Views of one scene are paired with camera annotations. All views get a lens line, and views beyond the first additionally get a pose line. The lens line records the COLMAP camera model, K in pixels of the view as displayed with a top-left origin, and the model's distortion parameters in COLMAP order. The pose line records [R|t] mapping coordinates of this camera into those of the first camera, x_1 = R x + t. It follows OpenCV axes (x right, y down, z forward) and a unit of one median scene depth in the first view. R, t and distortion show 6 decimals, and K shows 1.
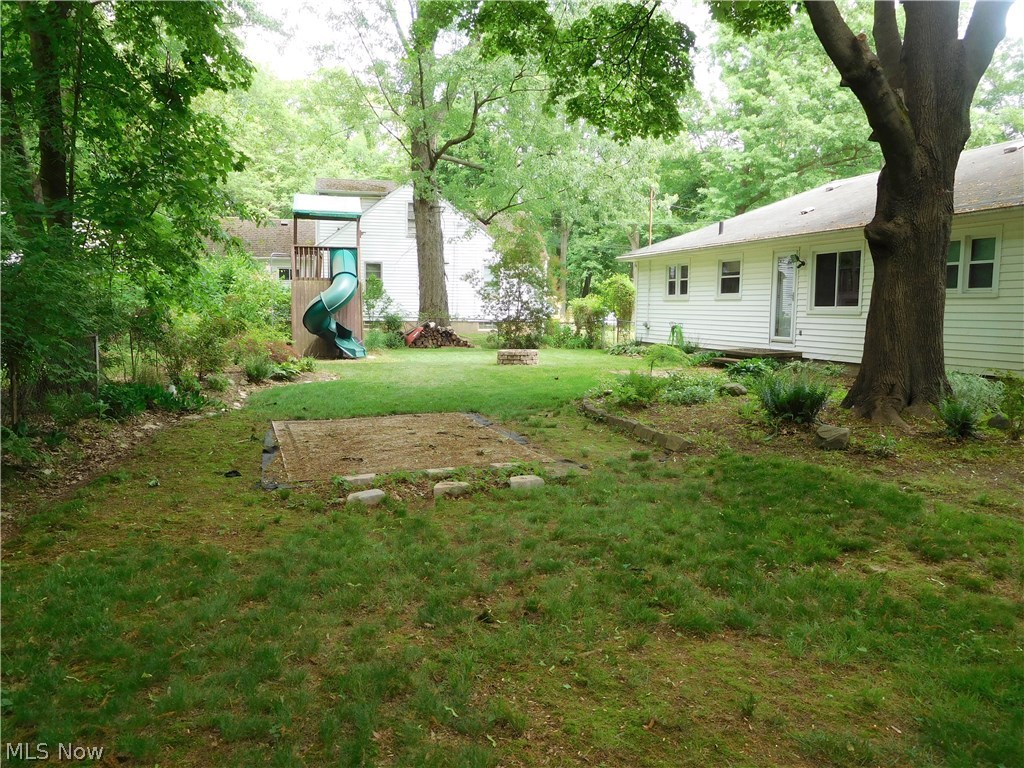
lens RADIAL K [[777.8, 0, 512.0], [0, 777.8, 384.0], [0, 0, 1]] dist [-0.002306, 0.003148]
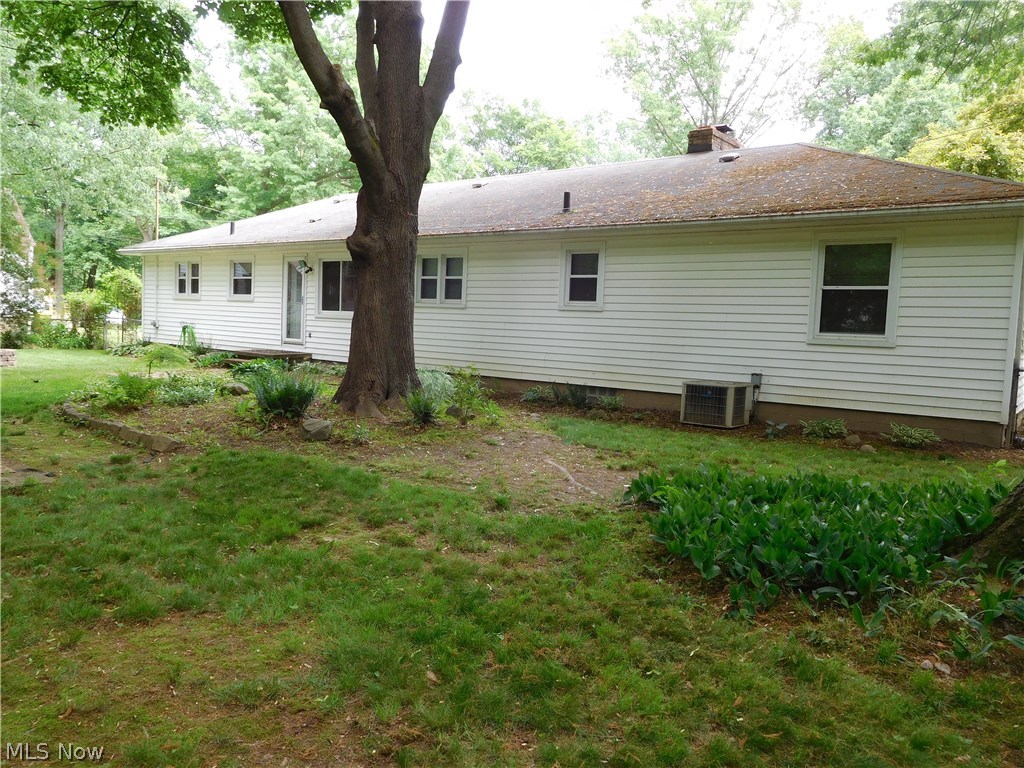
lens RADIAL K [[777.8, 0, 512.0], [0, 777.8, 384.0], [0, 0, 1]] dist [-0.002306, 0.003148]
pose [[0.833508, -0.014843, 0.552309, 0.032579], [0.017150, 0.999852, 0.000990, 0.006706], [-0.552242, 0.008647, 0.833639, -0.046342]]
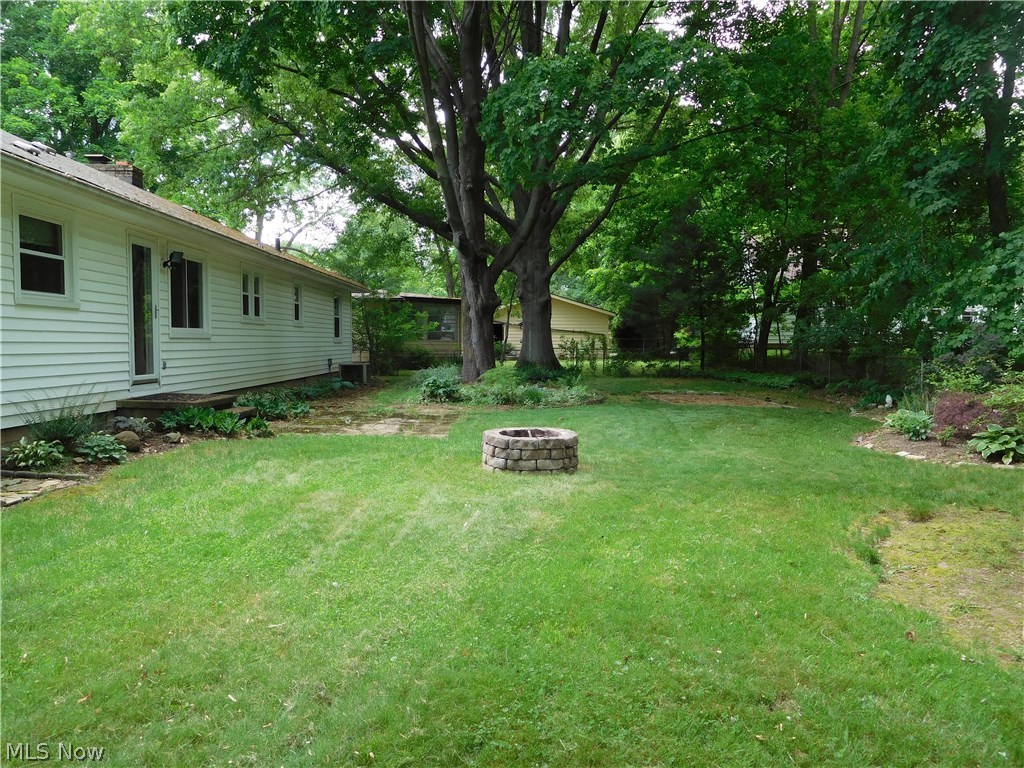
lens RADIAL K [[777.8, 0, 512.0], [0, 777.8, 384.0], [0, 0, 1]] dist [-0.002306, 0.003148]
pose [[-0.956719, -0.065160, 0.283626, -0.218764], [-0.022649, 0.988327, 0.150657, -0.290393], [-0.290132, 0.137712, -0.947026, 2.843106]]
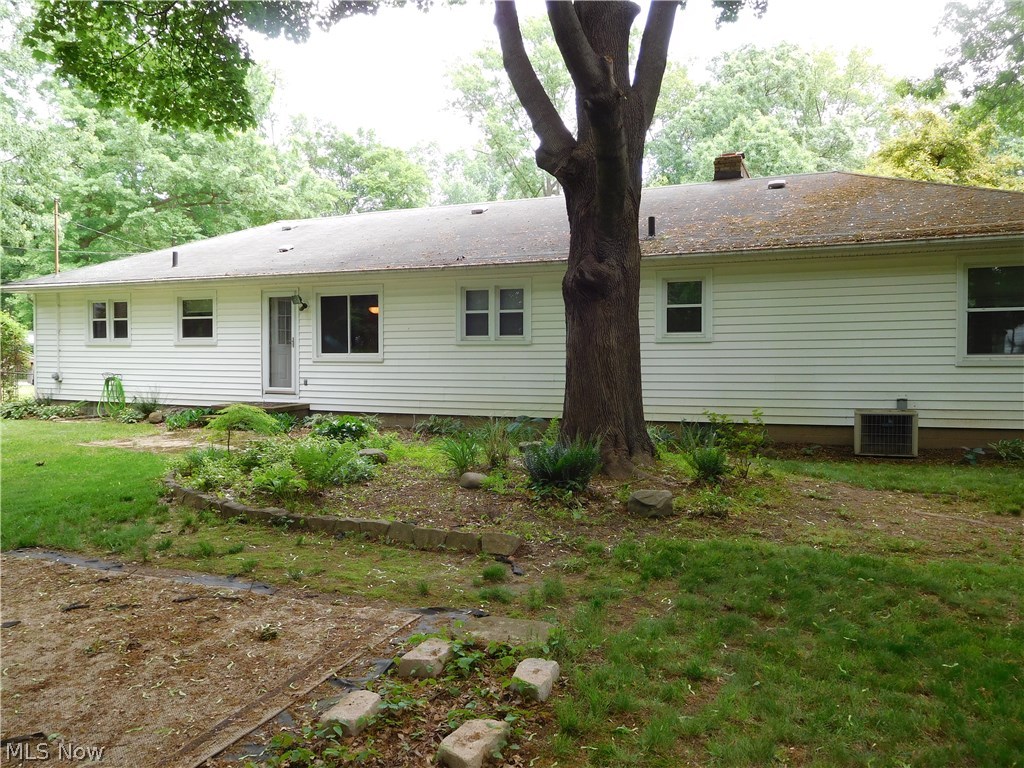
lens RADIAL K [[765.3, 0, 512.0], [0, 765.3, 384.0], [0, 0, 1]] dist [0.011450, 0.002325]
pose [[0.651334, -0.033627, 0.758046, -0.264315], [0.077894, 0.996703, -0.022715, -0.045153], [-0.754783, 0.073842, 0.651805, 0.440089]]
